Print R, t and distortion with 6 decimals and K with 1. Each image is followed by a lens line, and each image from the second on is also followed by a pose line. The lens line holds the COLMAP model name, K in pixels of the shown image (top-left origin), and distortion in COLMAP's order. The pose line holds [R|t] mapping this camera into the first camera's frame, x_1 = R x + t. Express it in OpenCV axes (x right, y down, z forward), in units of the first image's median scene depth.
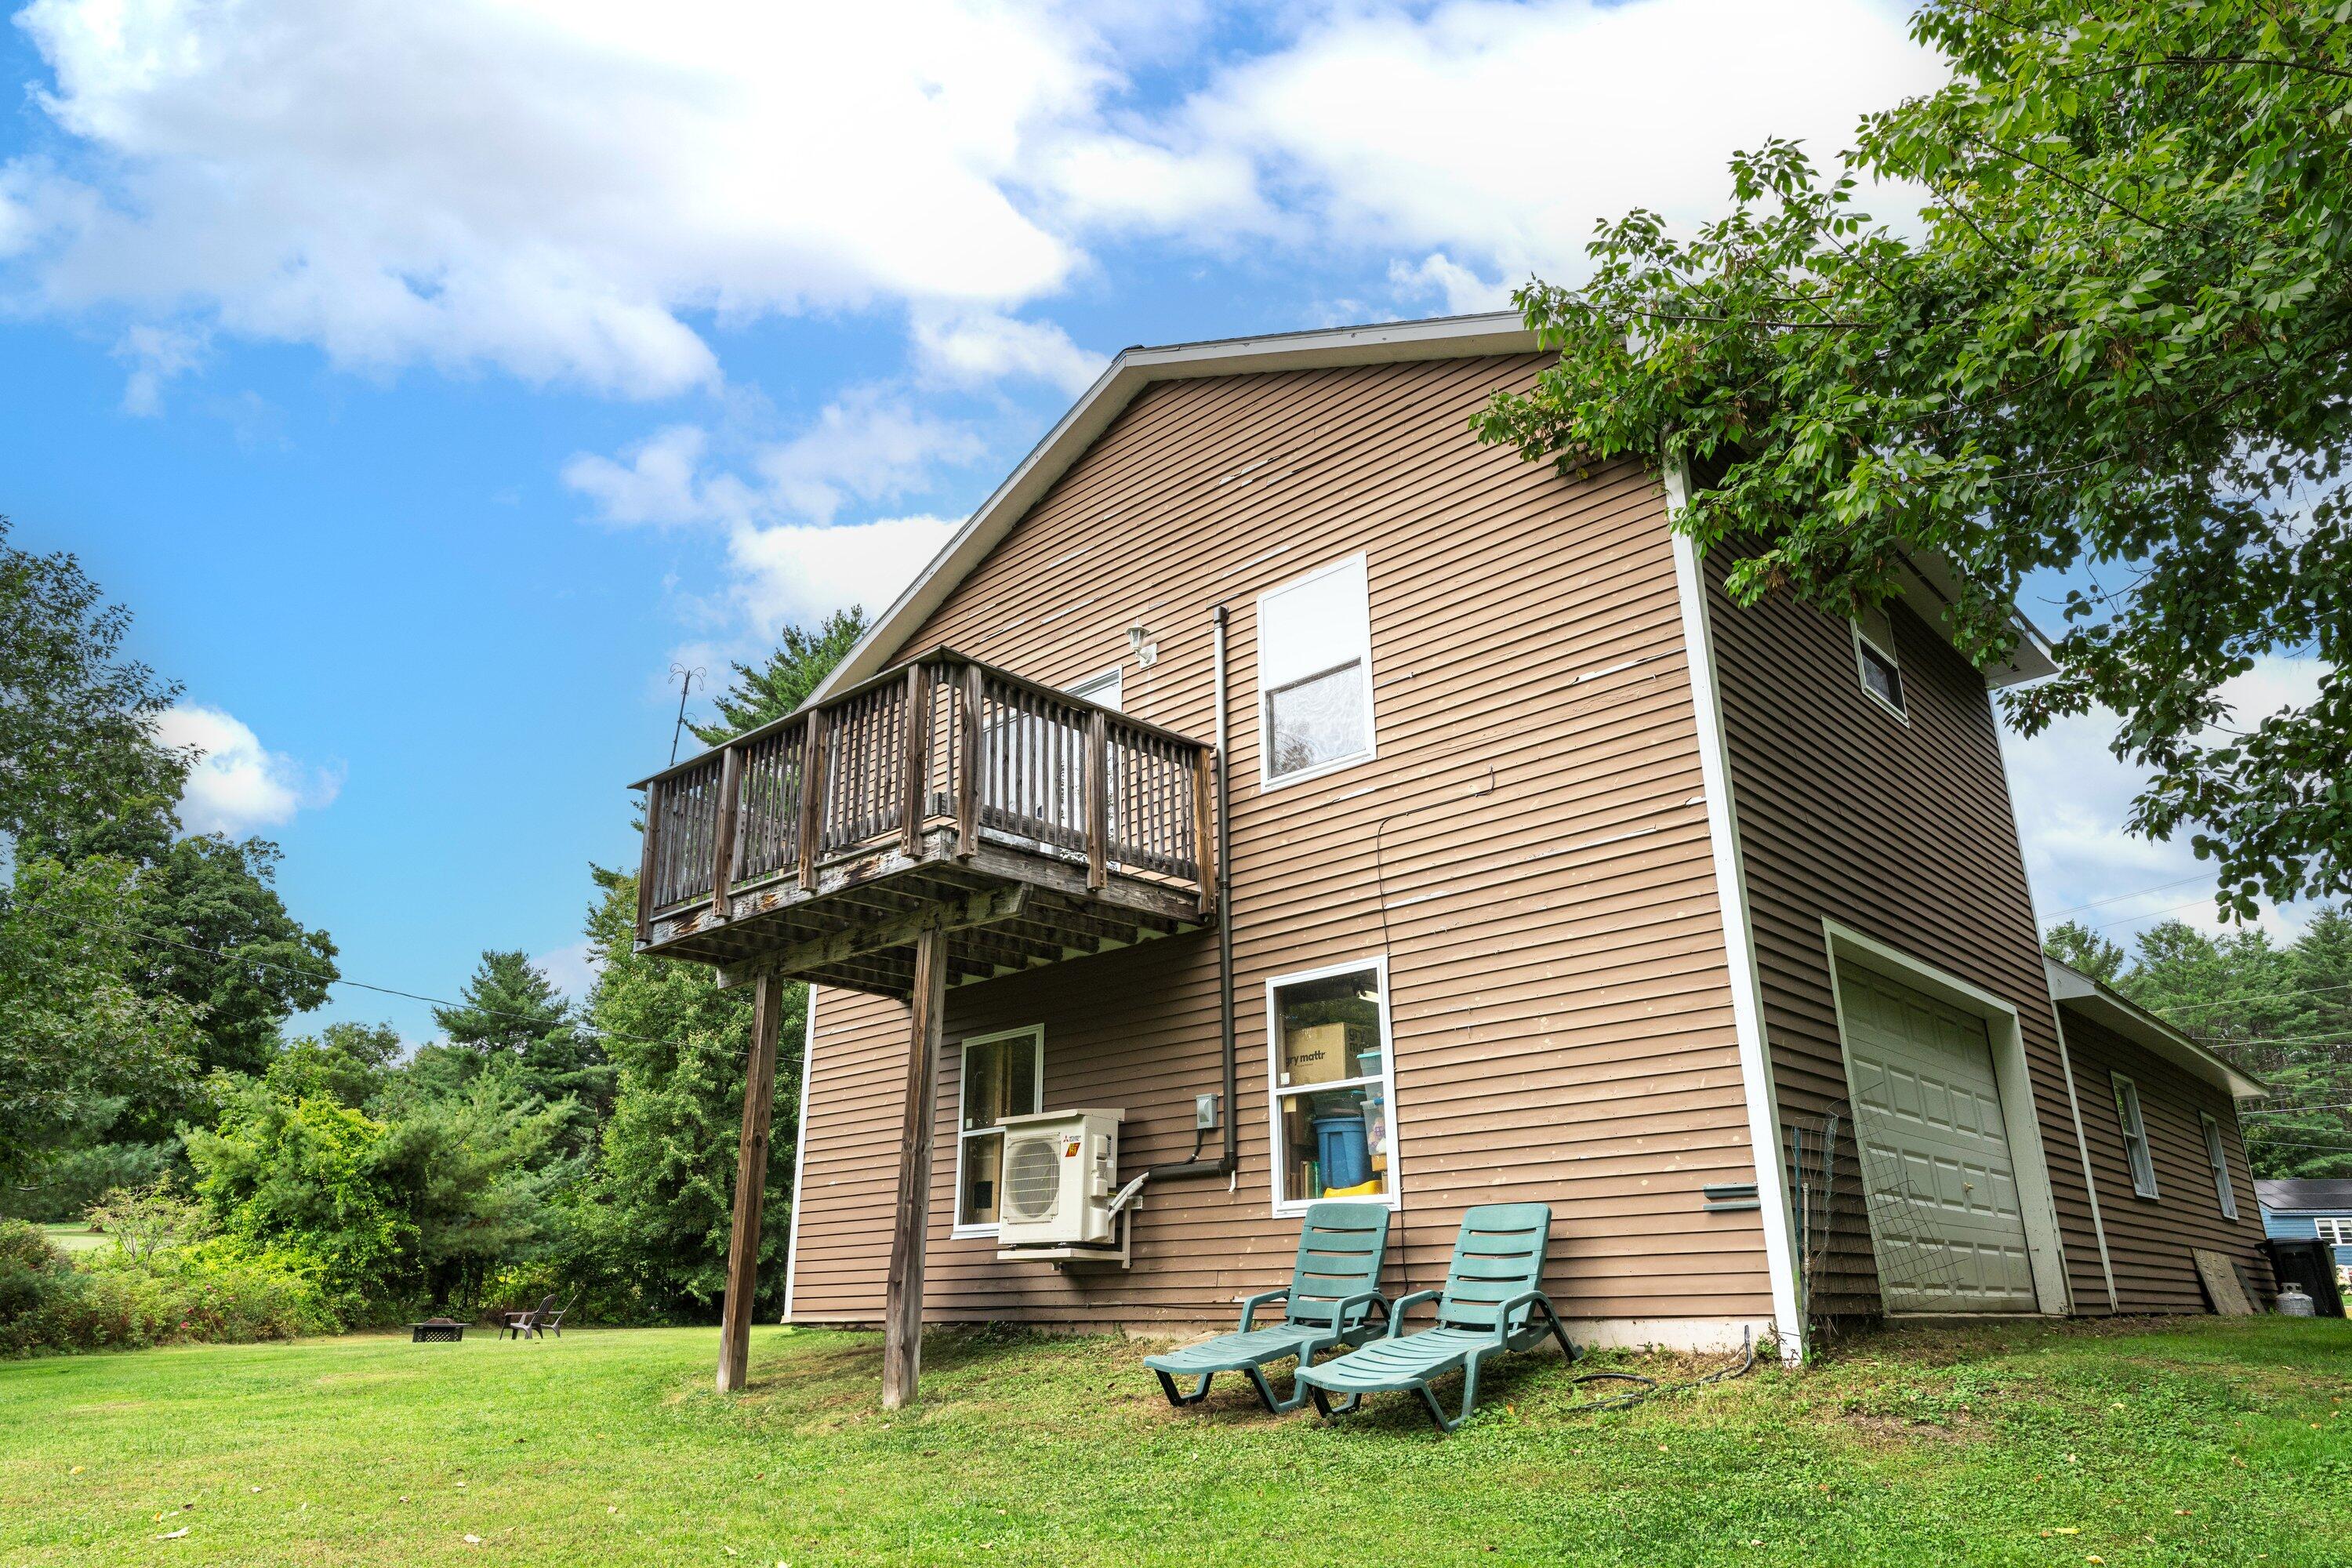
lens RADIAL K [[1497.2, 0, 1176.0], [0, 1497.2, 784.0], [0, 0, 1]] dist [-0.003382, 0.004846]
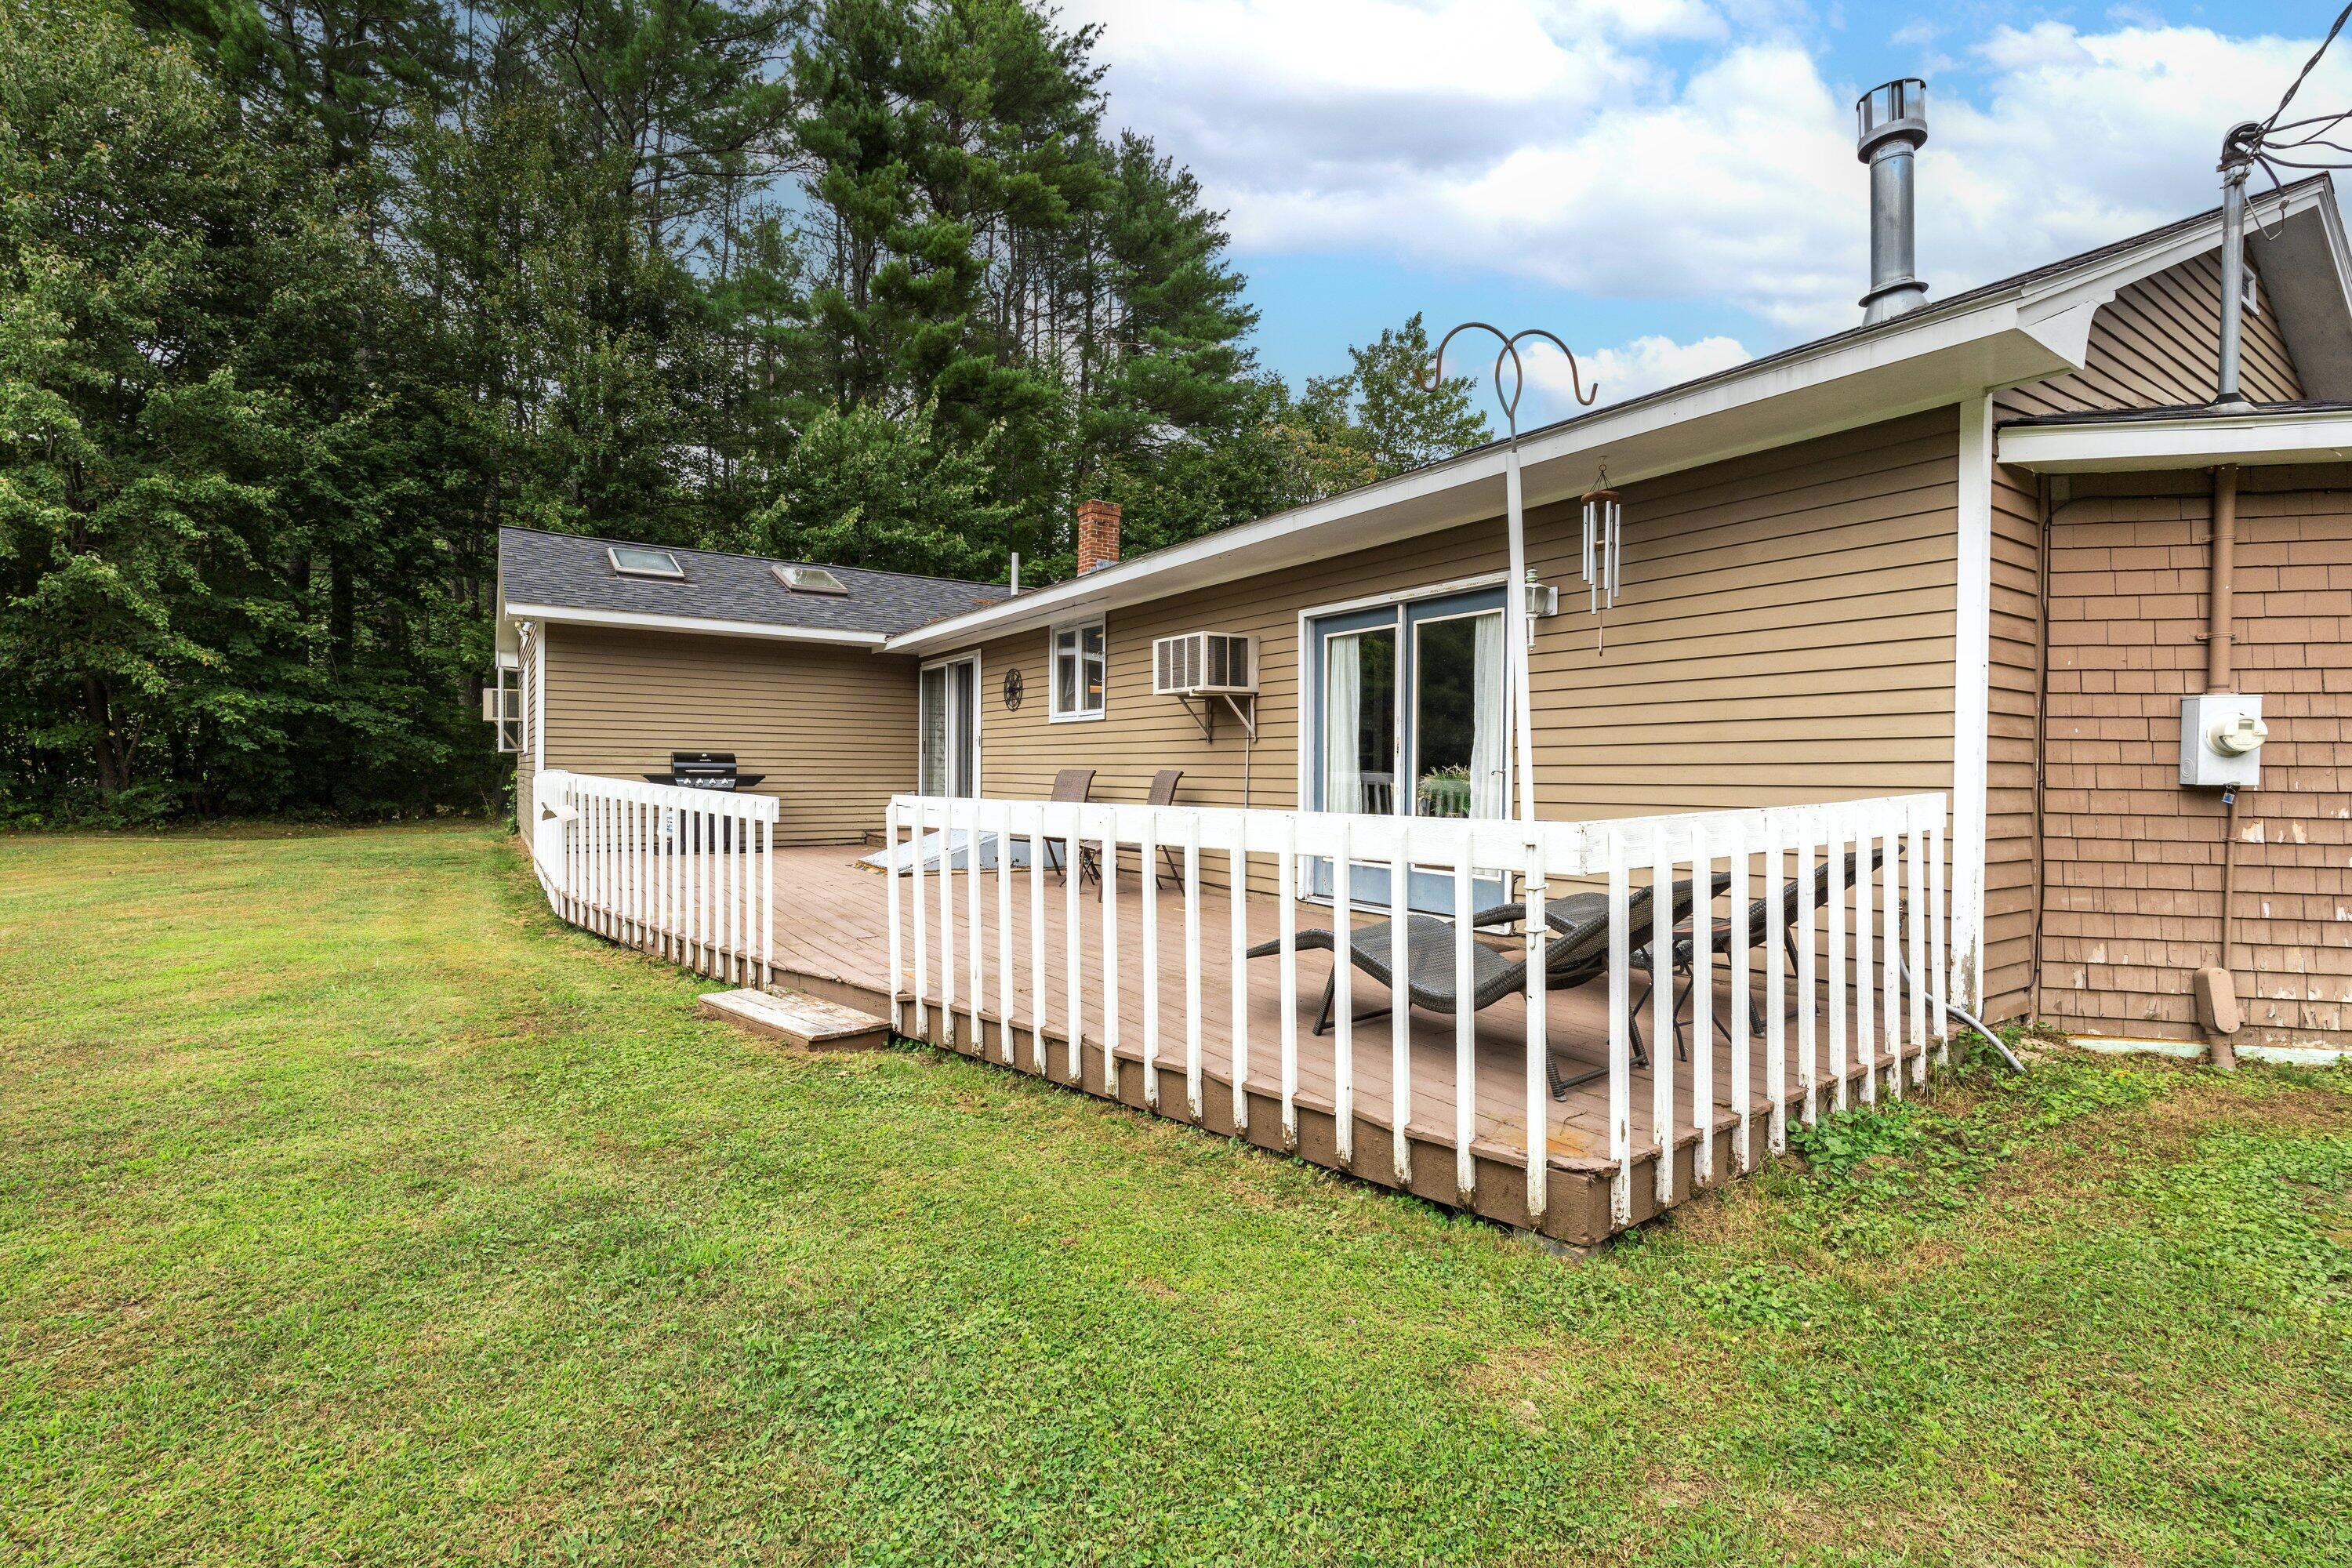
lens RADIAL K [[1043.7, 0, 1182.2], [0, 1043.7, 783.4], [0, 0, 1]] dist [-0.002292, -0.000898]
pose [[0.864177, 0.010491, 0.503079, -0.206667], [-0.186008, 0.935625, 0.300010, 0.186945], [-0.467547, -0.352838, 0.810497, 0.608767]]
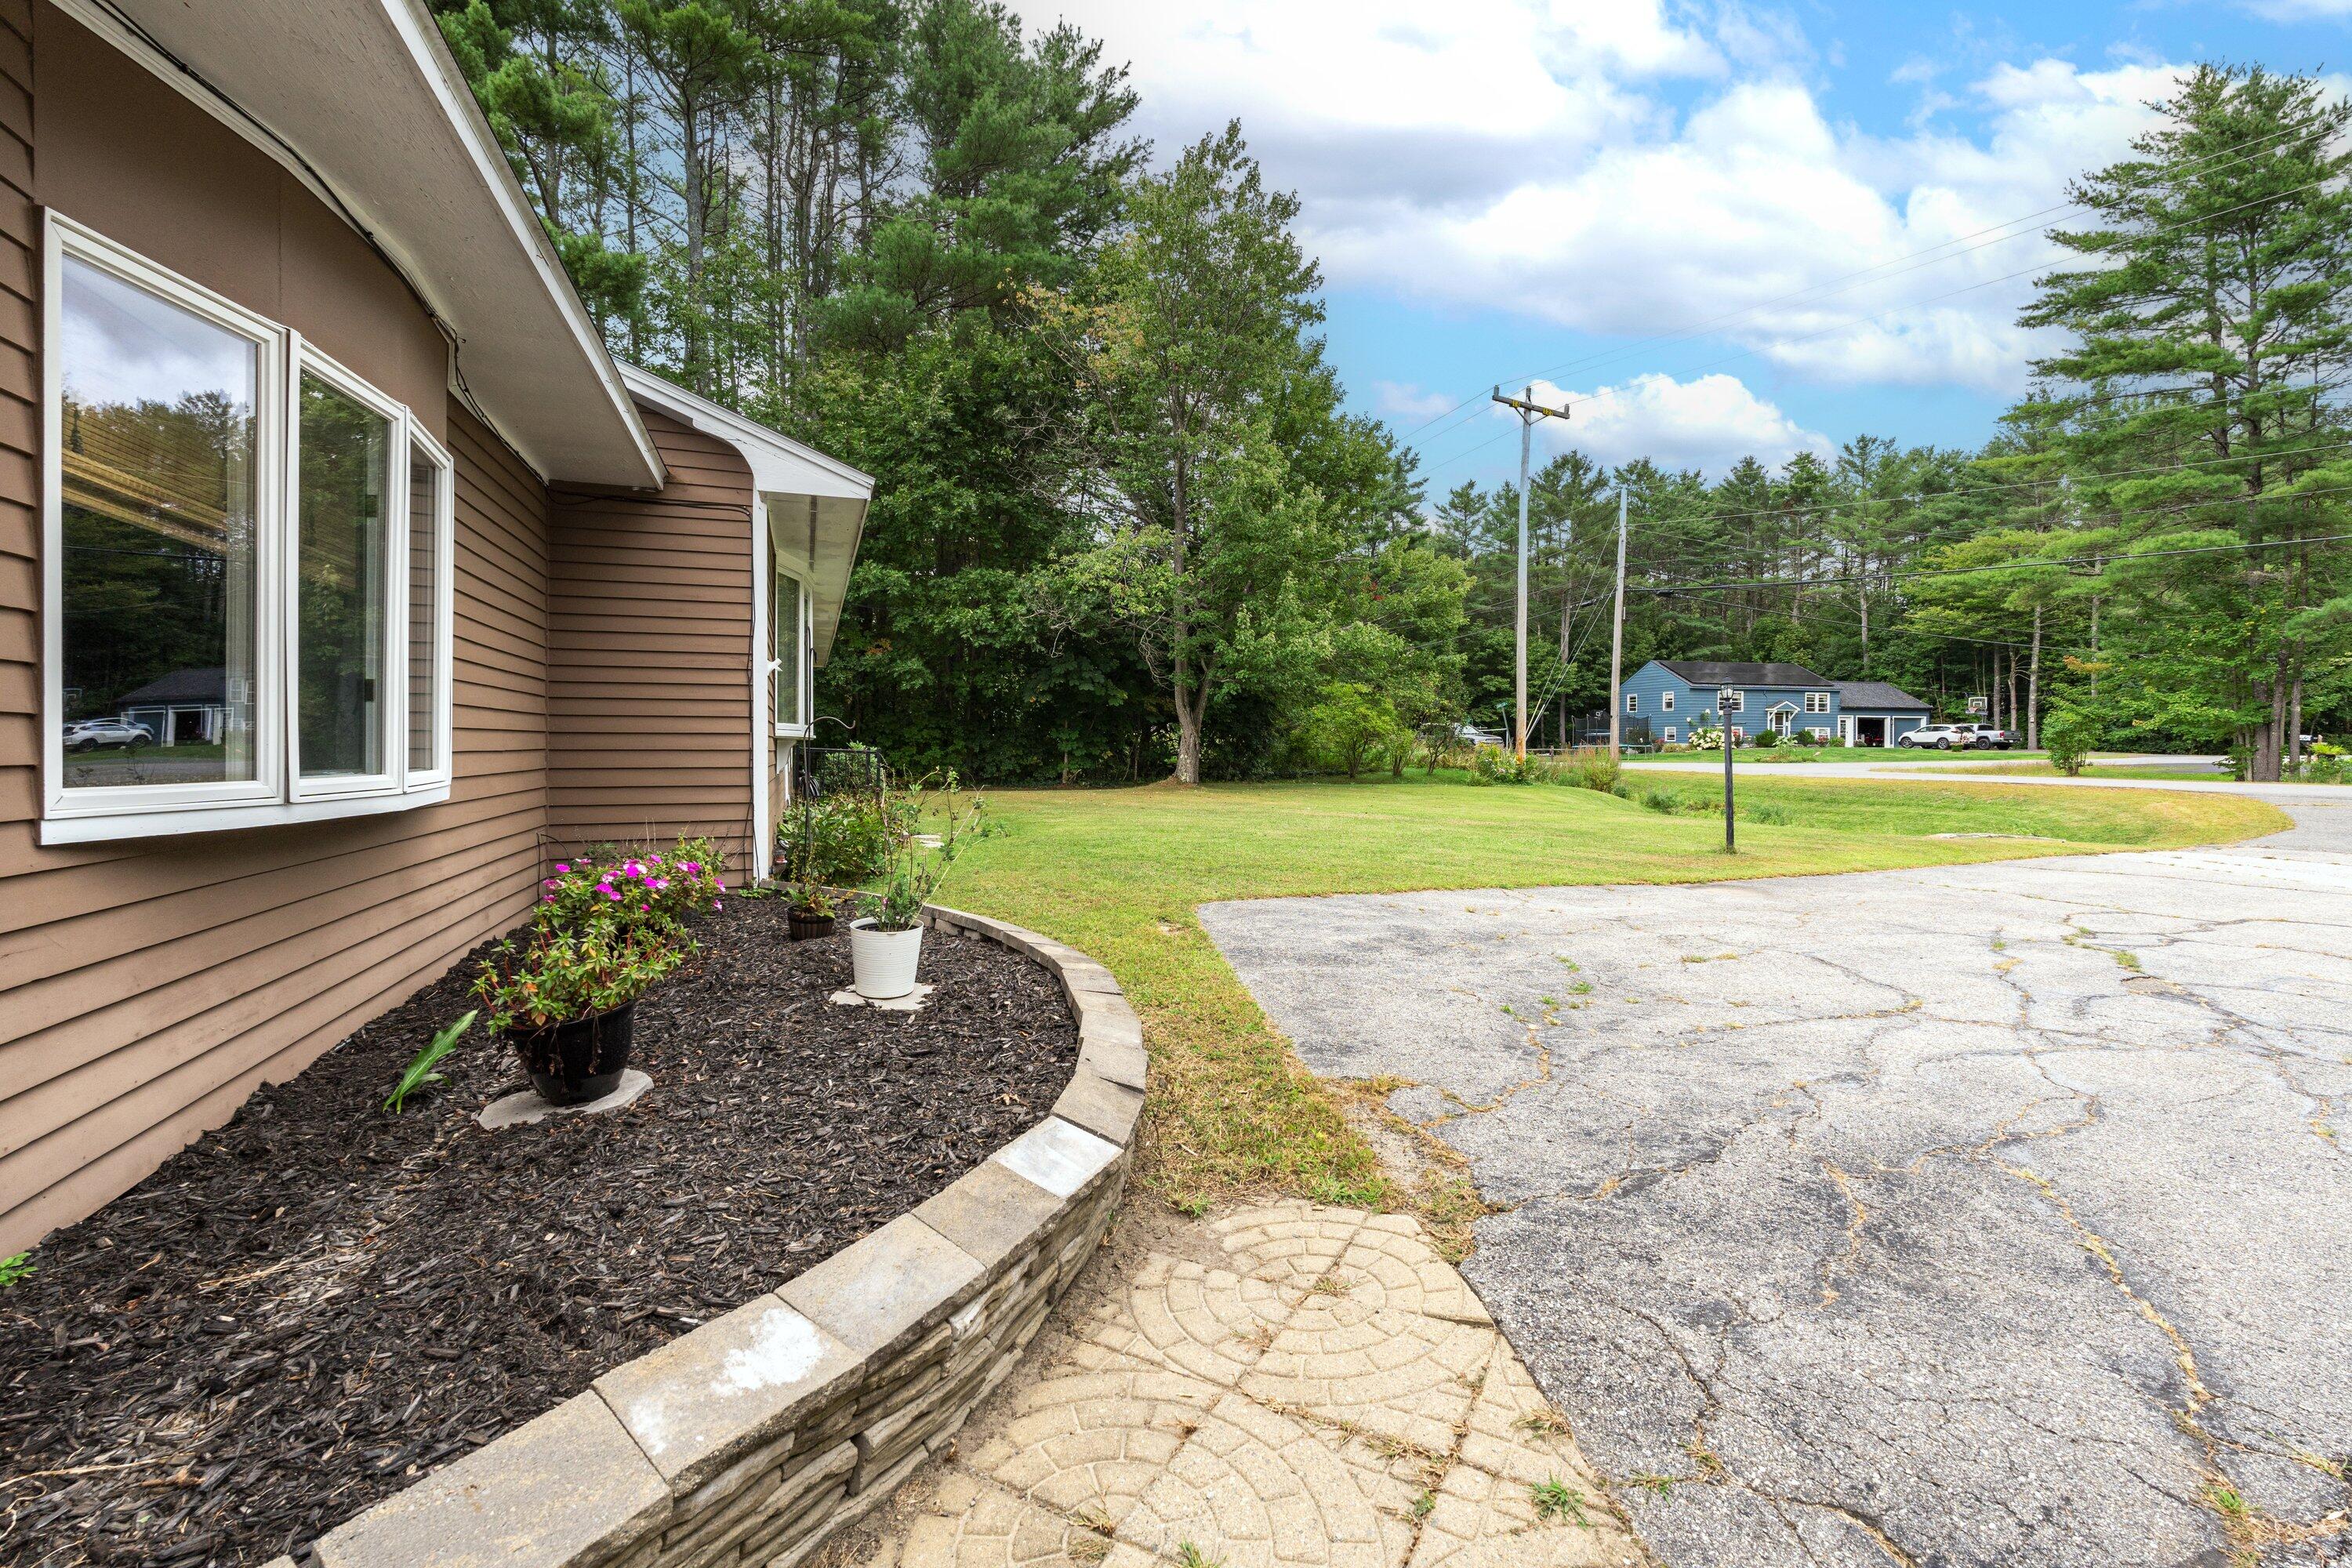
lens RADIAL K [[1045.1, 0, 1174.8], [0, 1045.1, 747.4], [0, 0, 1]] dist [-0.002514, -0.000368]
pose [[0.962469, 0.010790, 0.271175, 0.173561], [-0.102542, 0.939598, 0.326559, 0.202793], [-0.251272, -0.342110, 0.905441, 0.647912]]
